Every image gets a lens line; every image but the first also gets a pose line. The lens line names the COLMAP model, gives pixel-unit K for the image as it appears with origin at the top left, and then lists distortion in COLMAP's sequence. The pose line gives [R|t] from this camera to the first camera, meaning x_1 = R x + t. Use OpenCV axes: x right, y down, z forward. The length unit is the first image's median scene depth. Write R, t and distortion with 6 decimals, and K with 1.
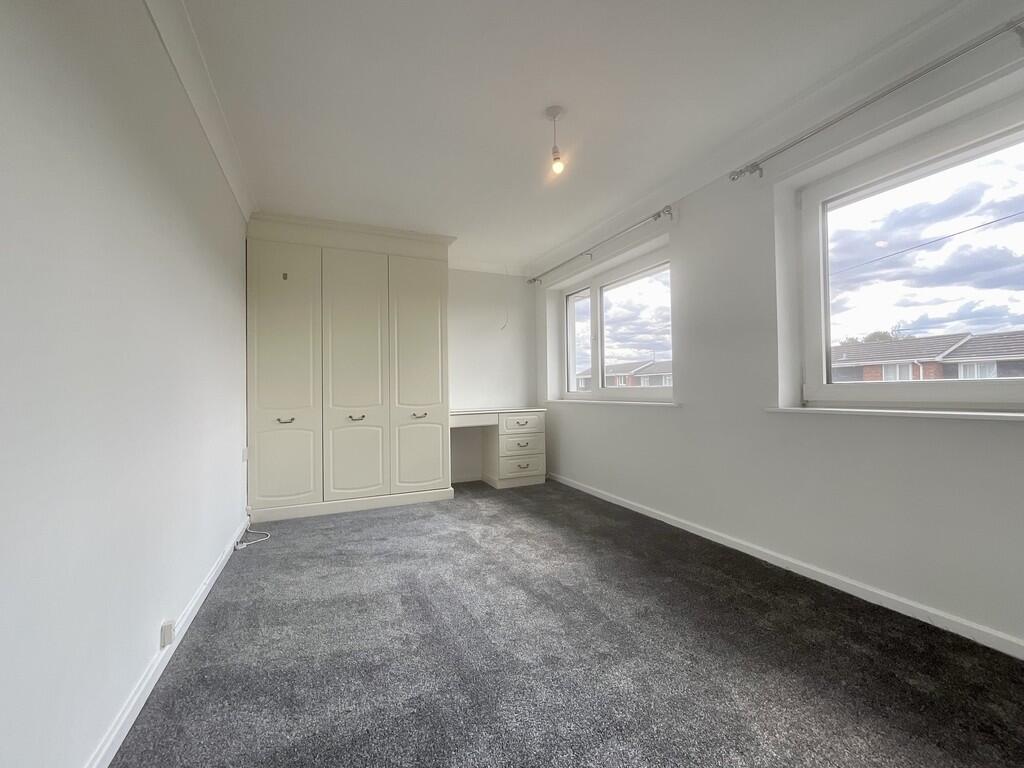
lens RADIAL K [[417.5, 0, 513.6], [0, 417.5, 384.1], [0, 0, 1]] dist [0.002628, 0.000503]
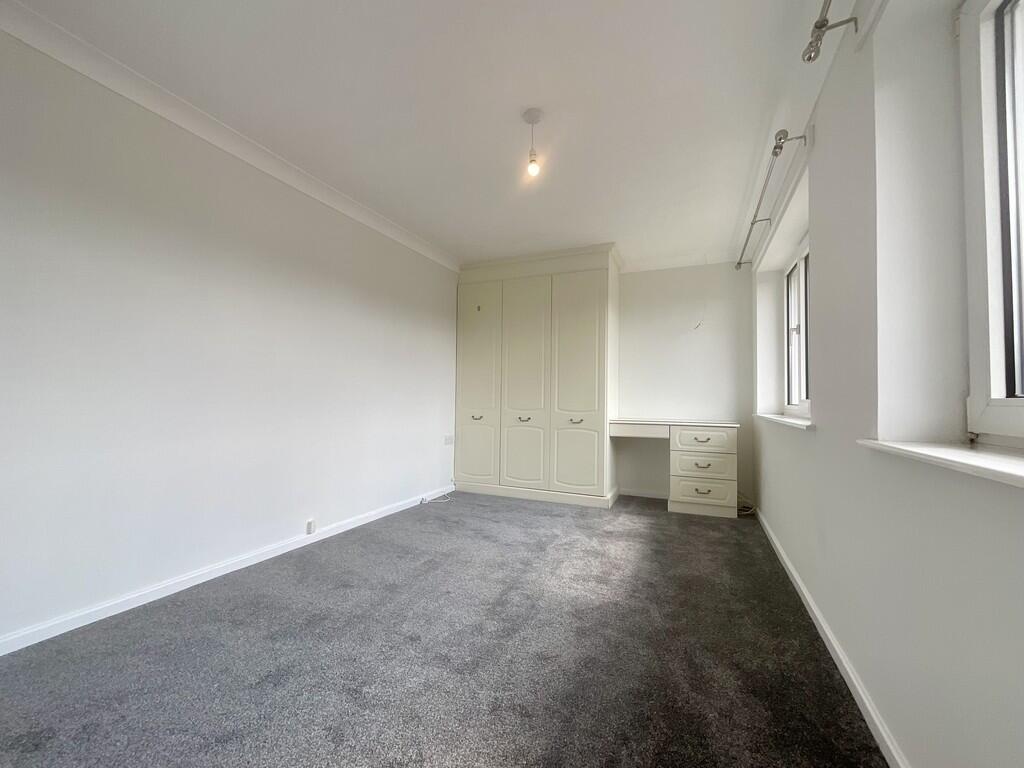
lens RADIAL K [[417.5, 0, 513.6], [0, 417.5, 384.1], [0, 0, 1]] dist [0.002628, 0.000503]
pose [[0.672217, -0.002217, -0.740351, 0.528738], [-0.013411, 0.999795, -0.015171, 0.000173], [0.740233, 0.020127, 0.672049, 0.211299]]
